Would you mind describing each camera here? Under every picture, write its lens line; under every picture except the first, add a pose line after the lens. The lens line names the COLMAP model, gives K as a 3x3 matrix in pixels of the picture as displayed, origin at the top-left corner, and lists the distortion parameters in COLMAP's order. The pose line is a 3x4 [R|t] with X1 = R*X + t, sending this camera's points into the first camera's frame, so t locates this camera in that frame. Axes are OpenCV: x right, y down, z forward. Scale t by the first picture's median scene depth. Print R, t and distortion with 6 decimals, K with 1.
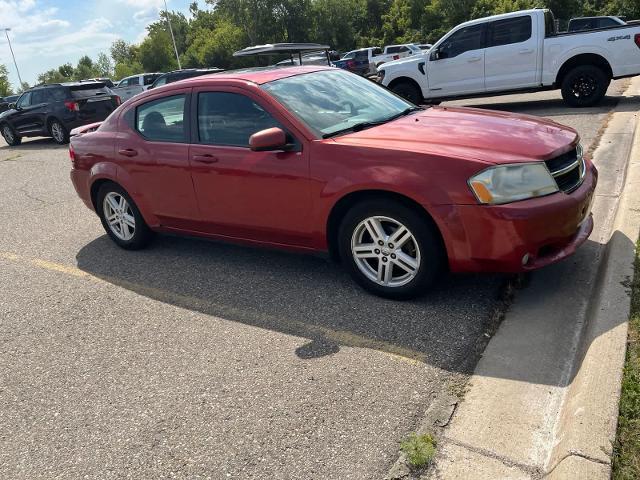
lens RADIAL K [[482.2, 0, 320.0], [0, 482.2, 240.0], [0, 0, 1]] dist [0.095854, -0.135976]
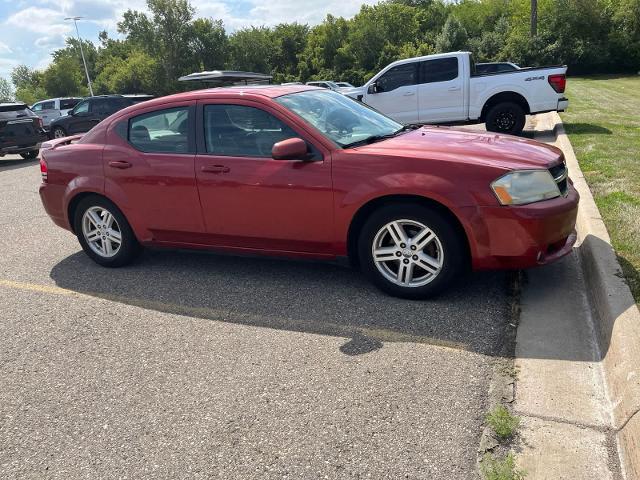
lens RADIAL K [[479.6, 0, 319.1], [0, 479.6, 237.3], [0, 0, 1]] dist [0.097123, -0.136403]
pose [[0.985225, -0.012218, 0.170828, -0.218320], [0.024011, 0.997455, -0.067140, 0.050569], [-0.169573, 0.070250, 0.983011, -0.007842]]
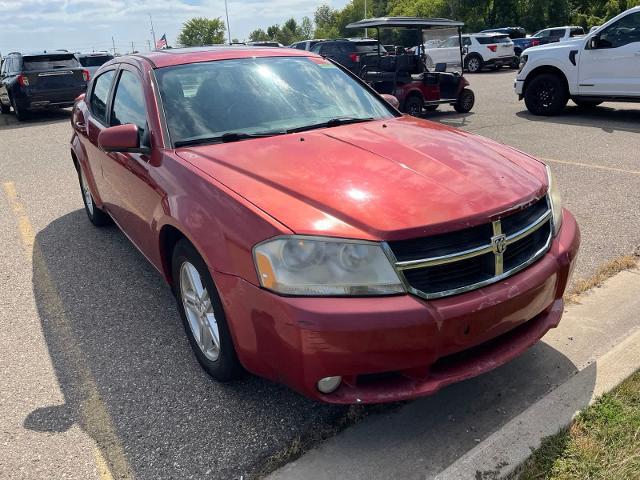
lens RADIAL K [[479.6, 0, 319.1], [0, 479.6, 237.3], [0, 0, 1]] dist [0.097123, -0.136403]
pose [[0.924806, 0.202808, -0.321874, 0.481089], [-0.186344, 0.979097, 0.081511, -0.167682], [0.331677, -0.015403, 0.943267, 0.334649]]
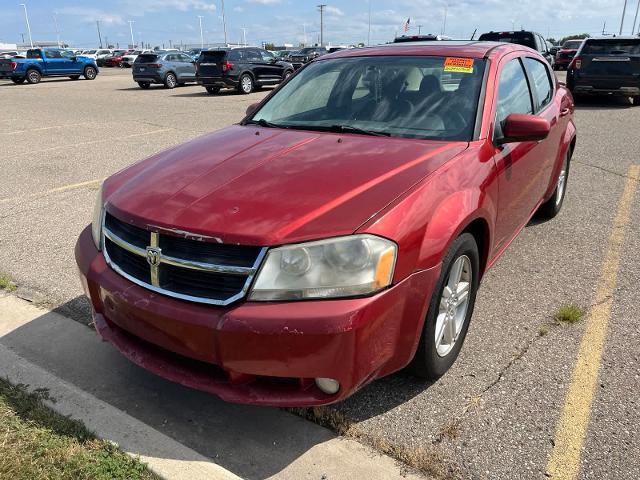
lens RADIAL K [[484.7, 0, 314.8], [0, 484.7, 243.6], [0, 0, 1]] dist [0.094351, -0.135898]
pose [[0.000790, 0.466000, -0.884785, 0.999748], [-0.322960, 0.837490, 0.440802, -0.482170], [0.946412, 0.285402, 0.151161, 1.022994]]
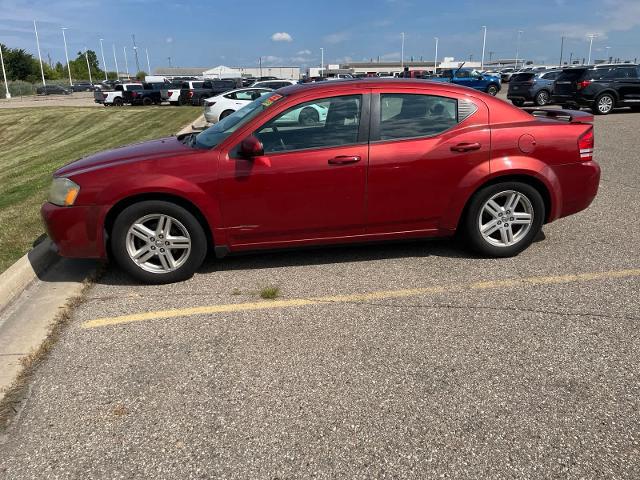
lens RADIAL K [[484.9, 0, 319.6], [0, 484.9, 242.9], [0, 0, 1]] dist [0.092599, -0.132970]
pose [[-0.742817, 0.336229, -0.578941, 0.811982], [-0.112477, 0.789779, 0.602991, -0.898335], [0.659979, 0.513030, -0.548843, 2.208142]]
